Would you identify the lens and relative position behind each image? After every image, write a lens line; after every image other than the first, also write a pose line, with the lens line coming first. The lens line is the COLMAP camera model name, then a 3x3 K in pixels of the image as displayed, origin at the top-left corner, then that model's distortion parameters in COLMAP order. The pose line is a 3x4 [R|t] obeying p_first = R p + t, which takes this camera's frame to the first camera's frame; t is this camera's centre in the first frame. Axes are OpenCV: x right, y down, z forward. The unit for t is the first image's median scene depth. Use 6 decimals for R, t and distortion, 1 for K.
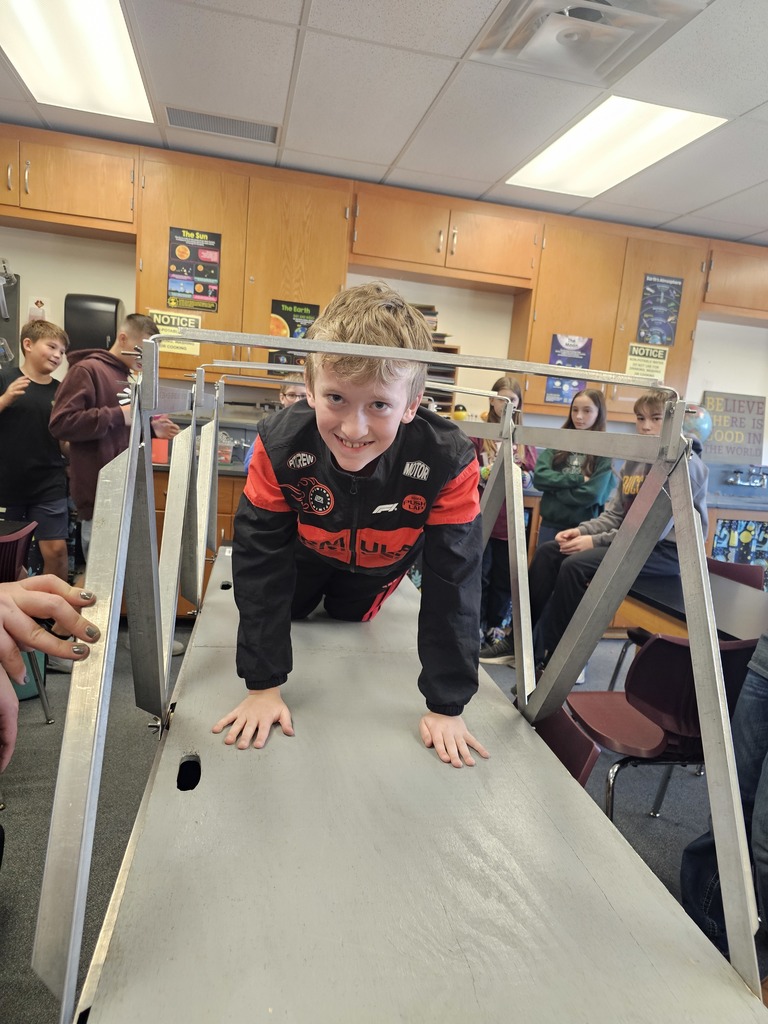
lens RADIAL K [[680.8, 0, 383.6], [0, 680.8, 512.4], [0, 0, 1]] dist [0.015631, 0.005330]
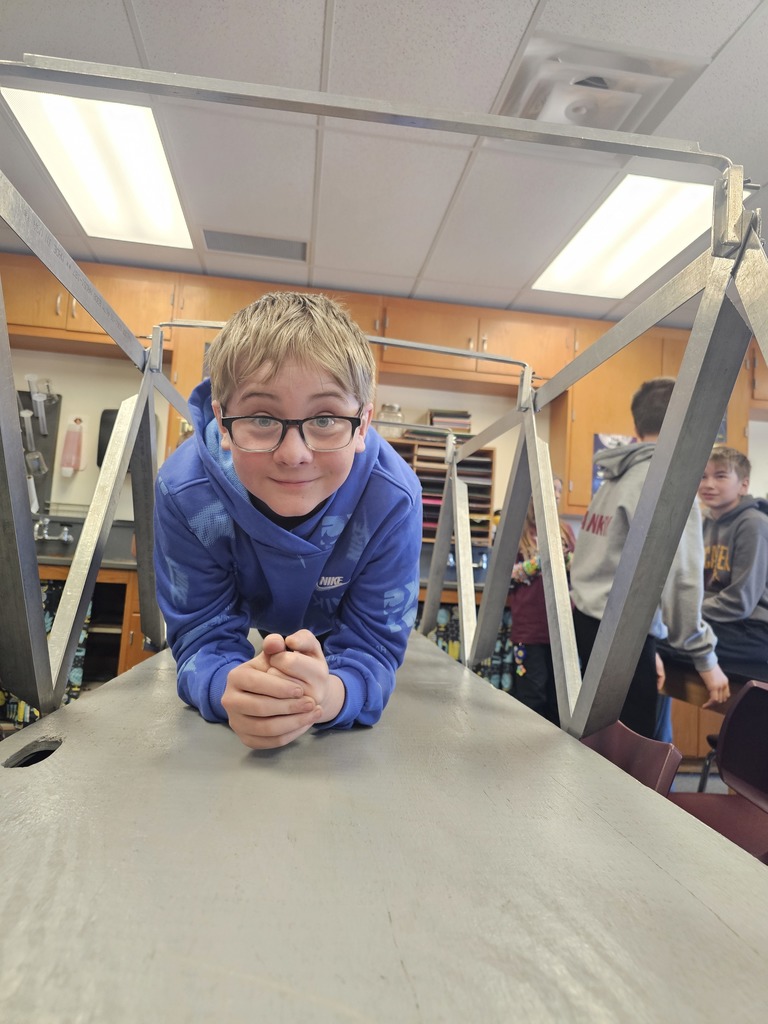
lens RADIAL K [[680.8, 0, 383.7], [0, 680.8, 507.4], [0, 0, 1]] dist [0.015631, 0.005330]
pose [[0.996597, -0.031884, -0.076016, 0.026587], [0.011991, 0.968430, -0.248995, 0.082837], [0.081555, 0.247236, 0.965517, 0.088211]]
